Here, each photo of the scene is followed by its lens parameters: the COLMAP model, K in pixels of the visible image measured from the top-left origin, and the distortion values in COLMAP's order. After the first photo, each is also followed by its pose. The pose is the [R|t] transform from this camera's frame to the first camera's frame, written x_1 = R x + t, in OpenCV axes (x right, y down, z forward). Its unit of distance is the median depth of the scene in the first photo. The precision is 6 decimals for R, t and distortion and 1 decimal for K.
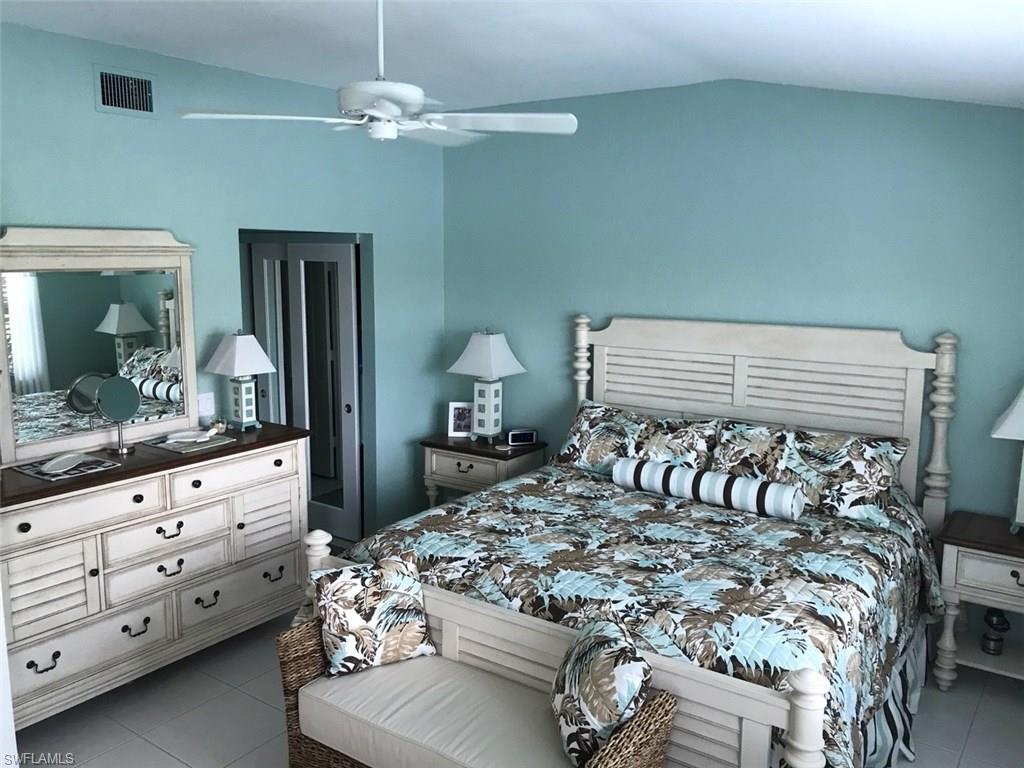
lens RADIAL K [[837.3, 0, 512.3], [0, 837.3, 382.6], [0, 0, 1]] dist [0.057041, -0.004950]
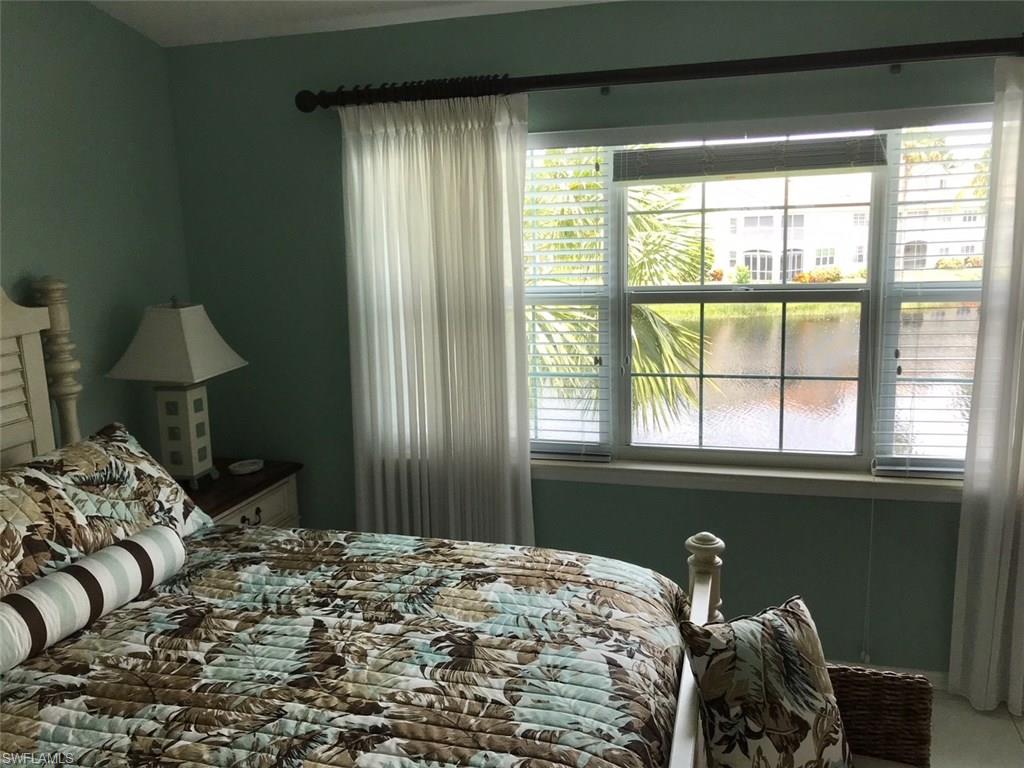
lens RADIAL K [[837.3, 0, 509.8], [0, 837.3, 376.7], [0, 0, 1]] dist [0.057041, -0.004950]
pose [[-0.334928, -0.166172, 0.927475, -0.336056], [0.174177, 0.956444, 0.234260, -0.088345], [-0.926005, 0.240005, -0.291396, 0.994286]]
